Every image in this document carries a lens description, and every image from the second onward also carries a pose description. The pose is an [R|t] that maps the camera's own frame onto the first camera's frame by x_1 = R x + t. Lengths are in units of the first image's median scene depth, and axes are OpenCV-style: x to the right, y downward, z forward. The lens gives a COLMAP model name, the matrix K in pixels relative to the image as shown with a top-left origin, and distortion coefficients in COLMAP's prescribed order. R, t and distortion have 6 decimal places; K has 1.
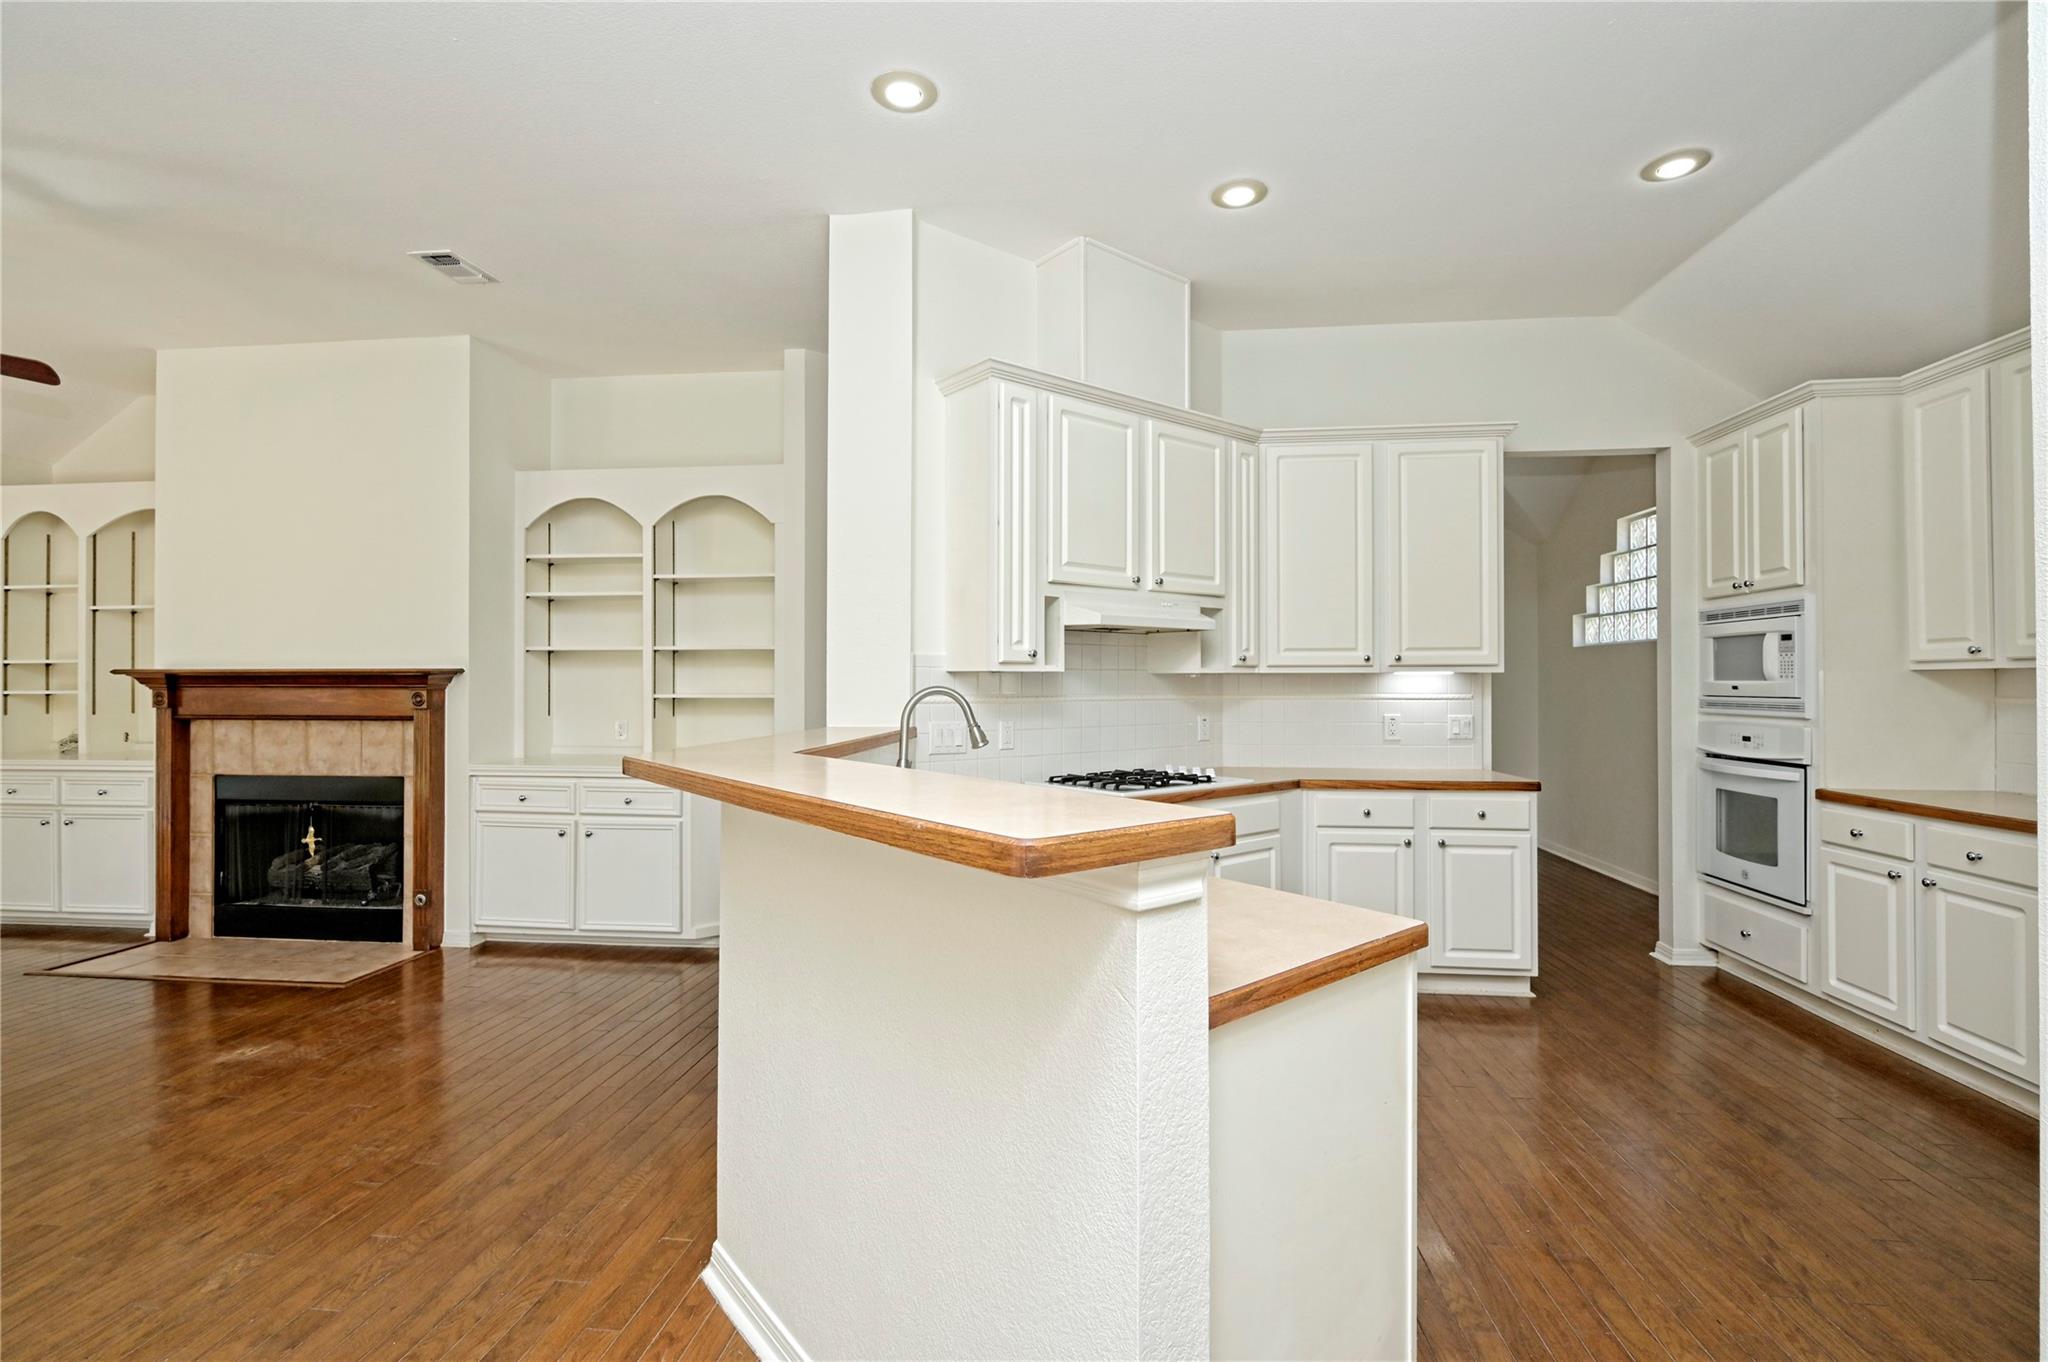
lens RADIAL K [[922.7, 0, 1025.9], [0, 922.7, 677.9], [0, 0, 1]] dist [-0.001324, 0.000081]
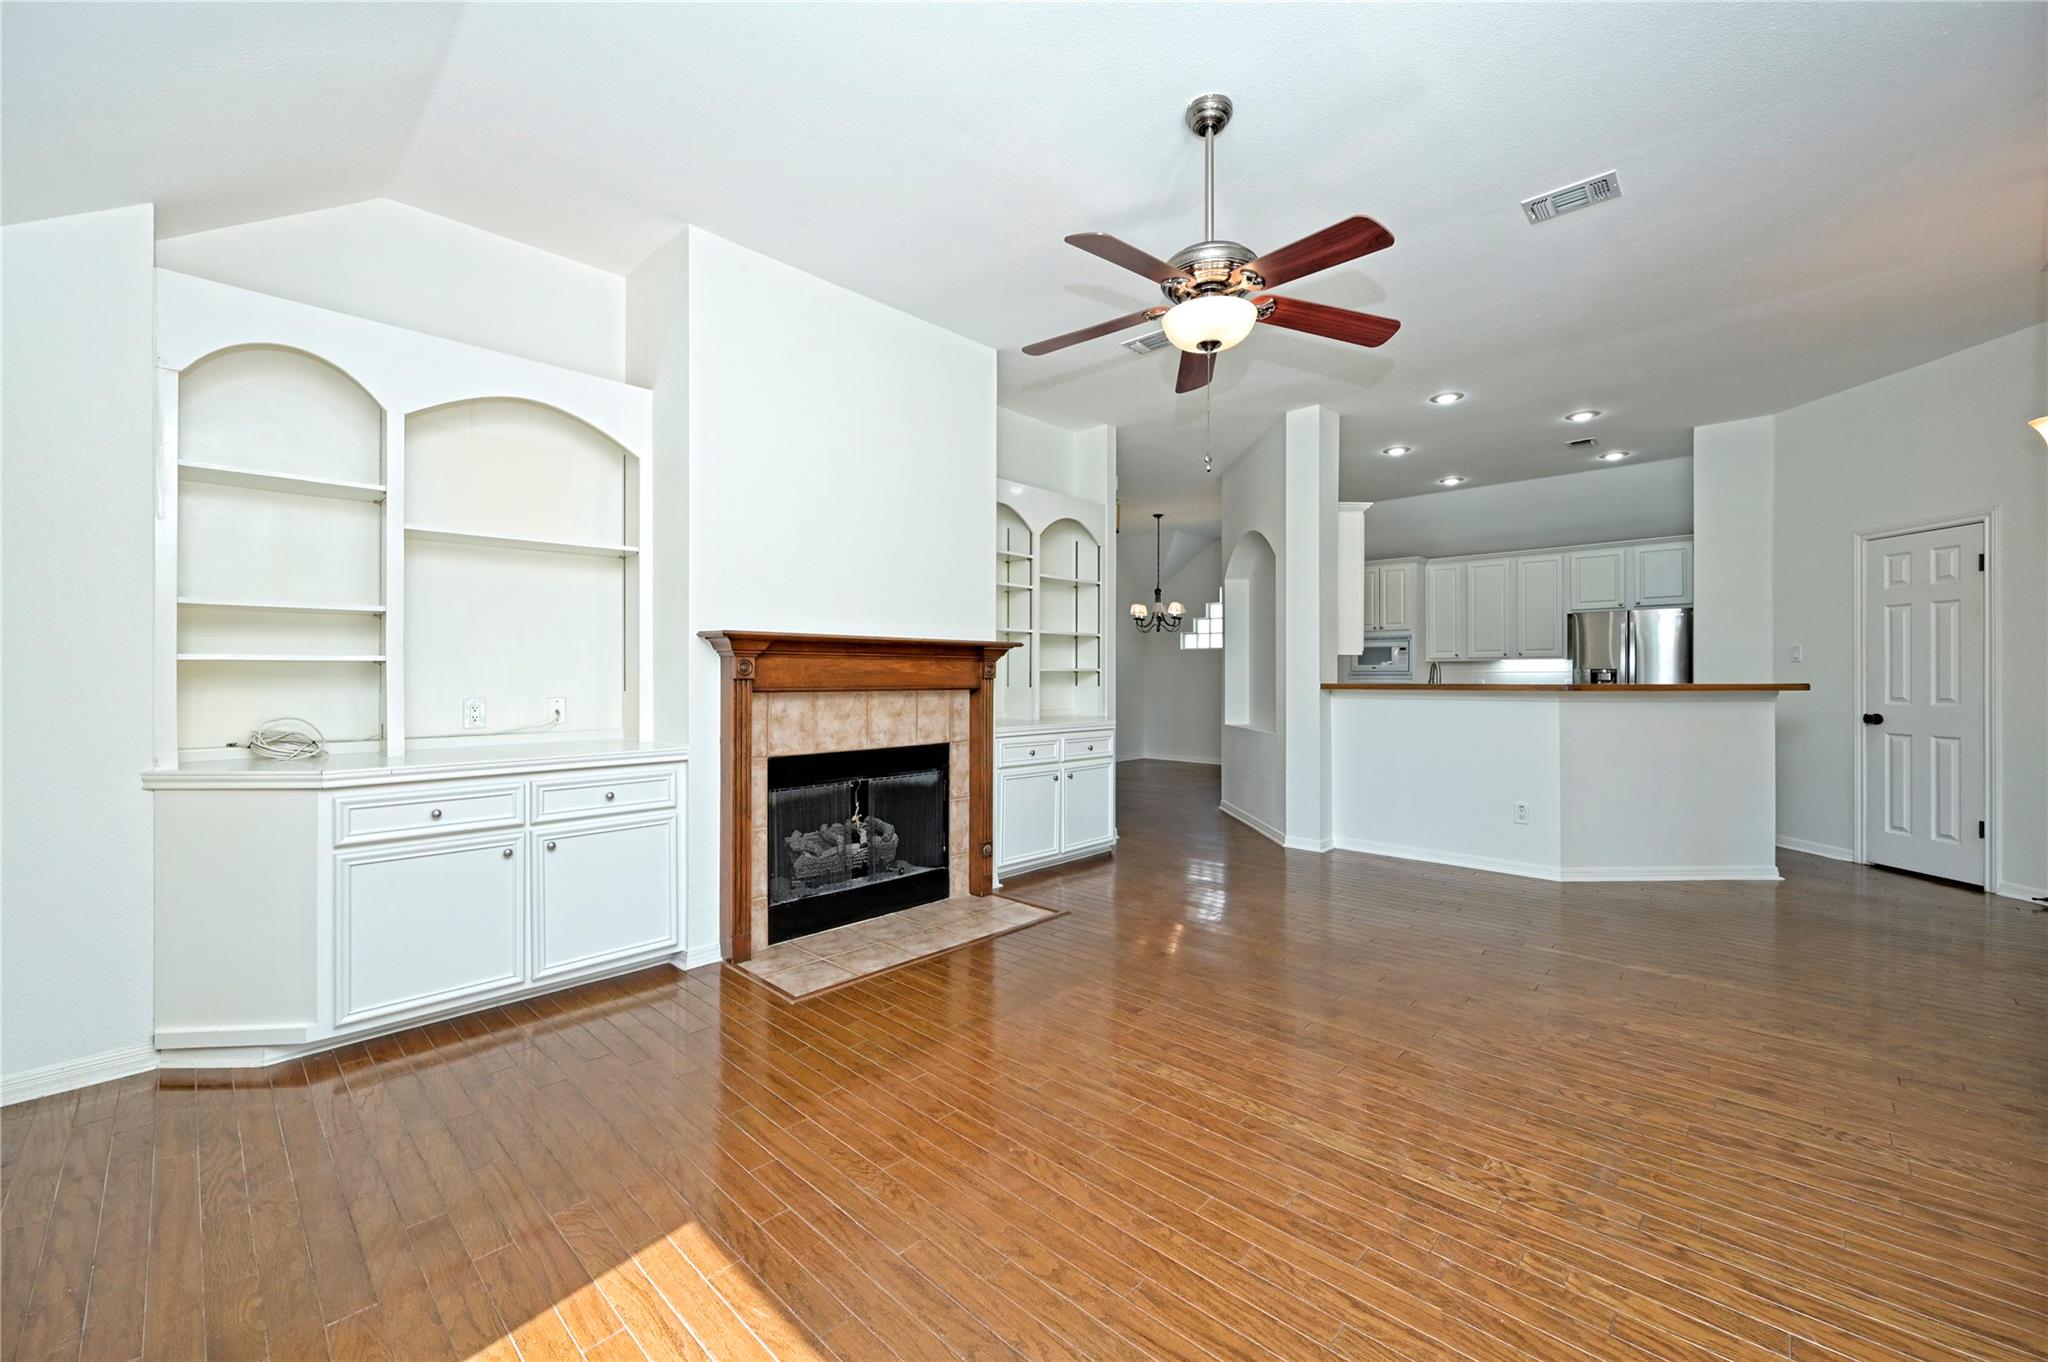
lens RADIAL K [[803.6, 0, 1022.9], [0, 803.6, 678.1], [0, 0, 1]] dist [-0.000780, 0.000182]
pose [[0.606592, -0.001411, 0.795012, -1.357342], [-0.004381, 0.999977, 0.005117, 0.027011], [-0.795001, -0.006587, 0.606572, 0.366732]]
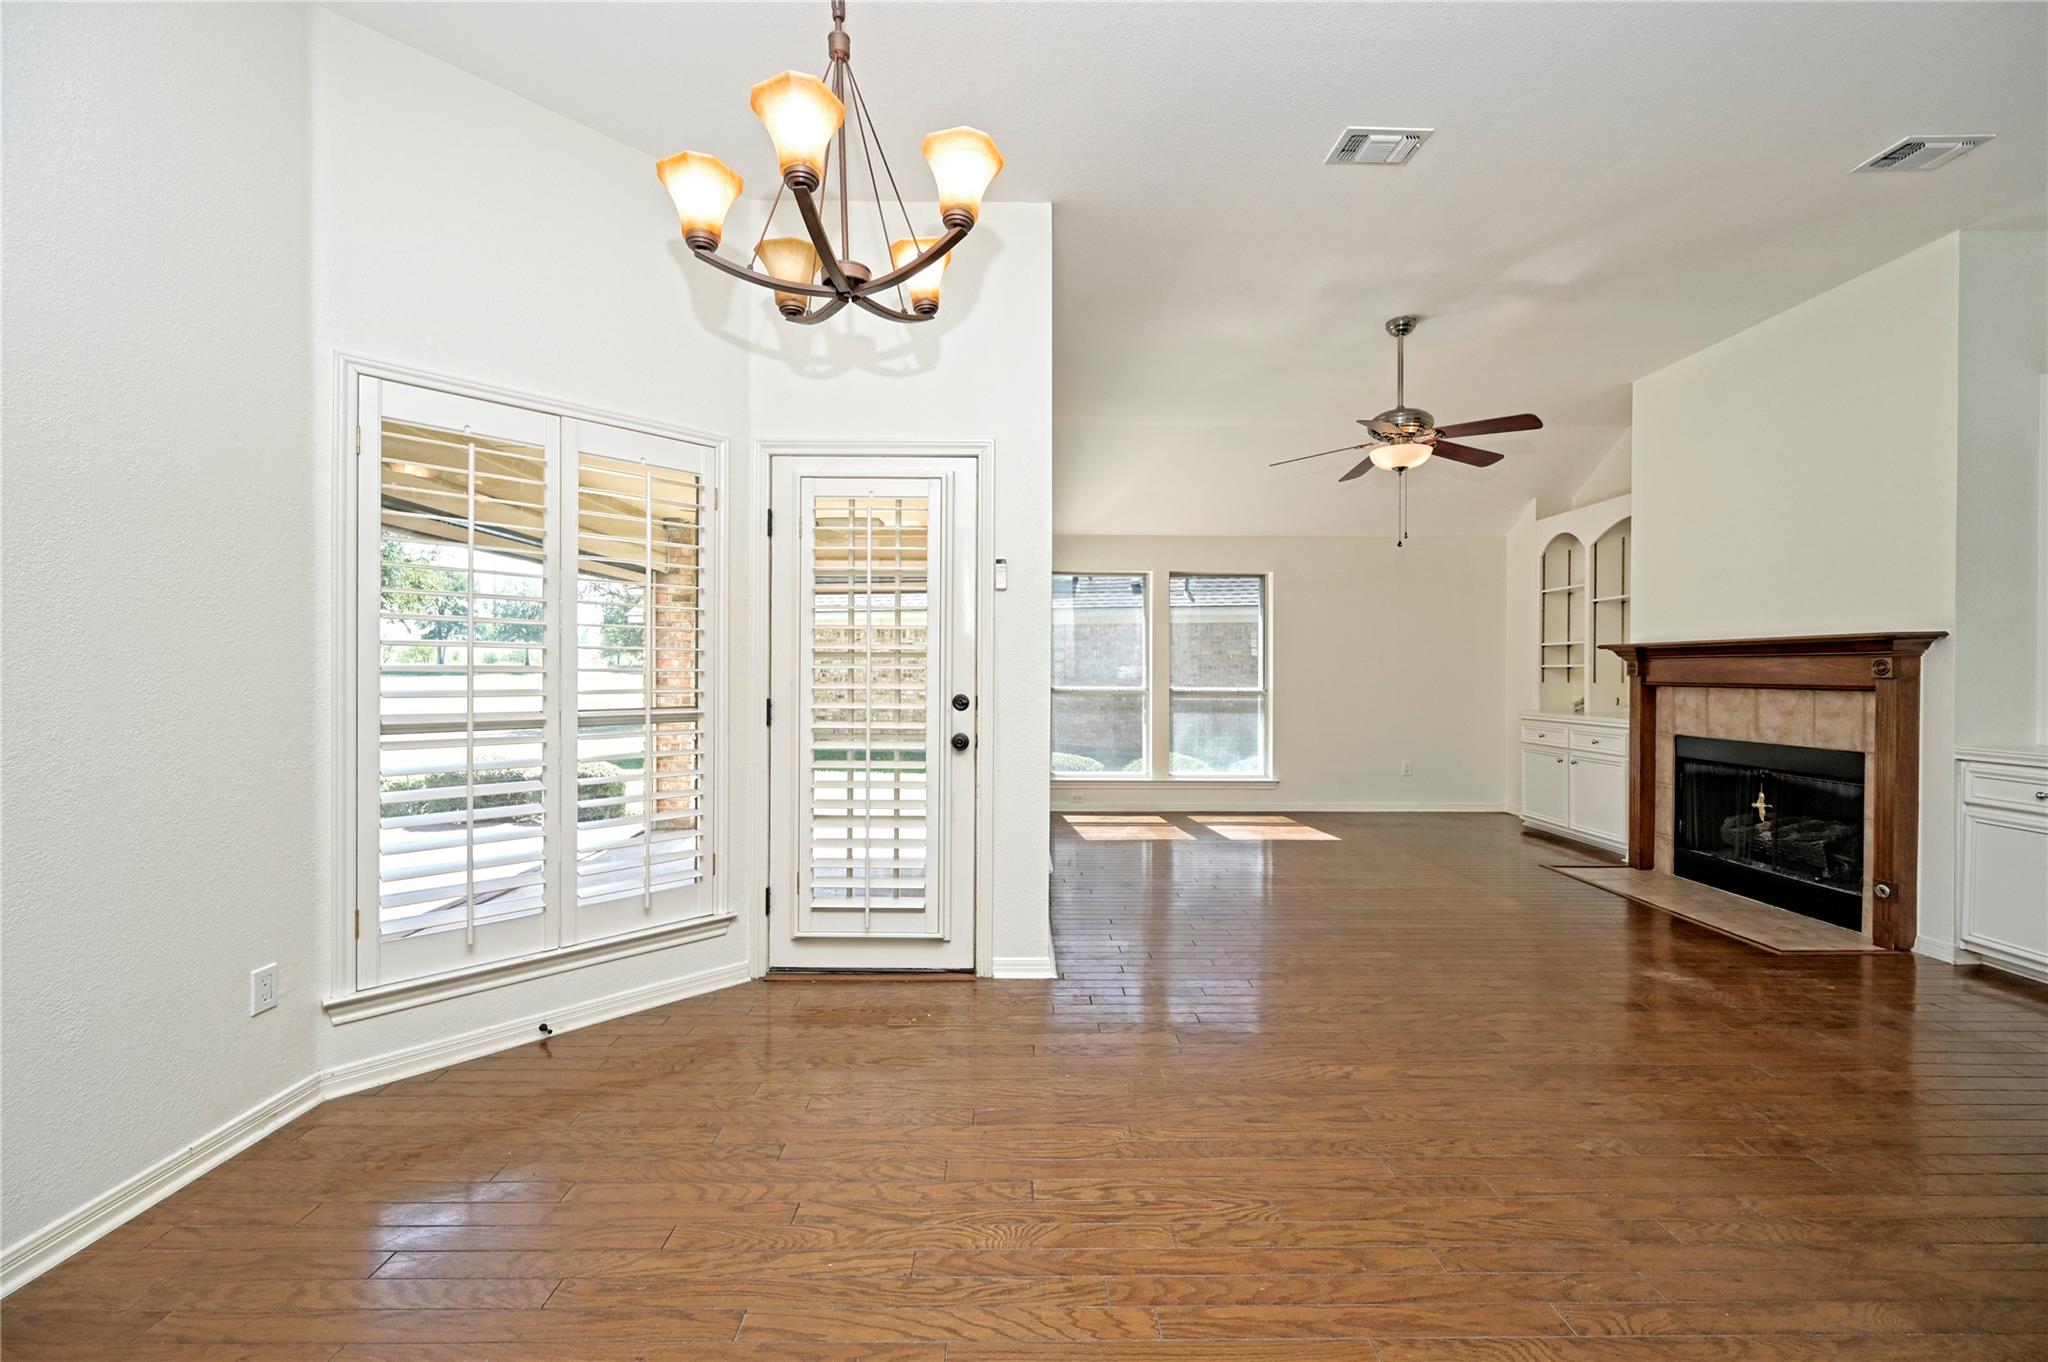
lens RADIAL K [[803.6, 0, 1022.9], [0, 803.6, 678.1], [0, 0, 1]] dist [-0.000780, 0.000182]
pose [[0.121943, 0.009438, -0.992492, 0.015359], [0.002628, 0.999948, 0.009832, 0.022715], [0.992534, -0.003807, 0.121911, 0.071661]]
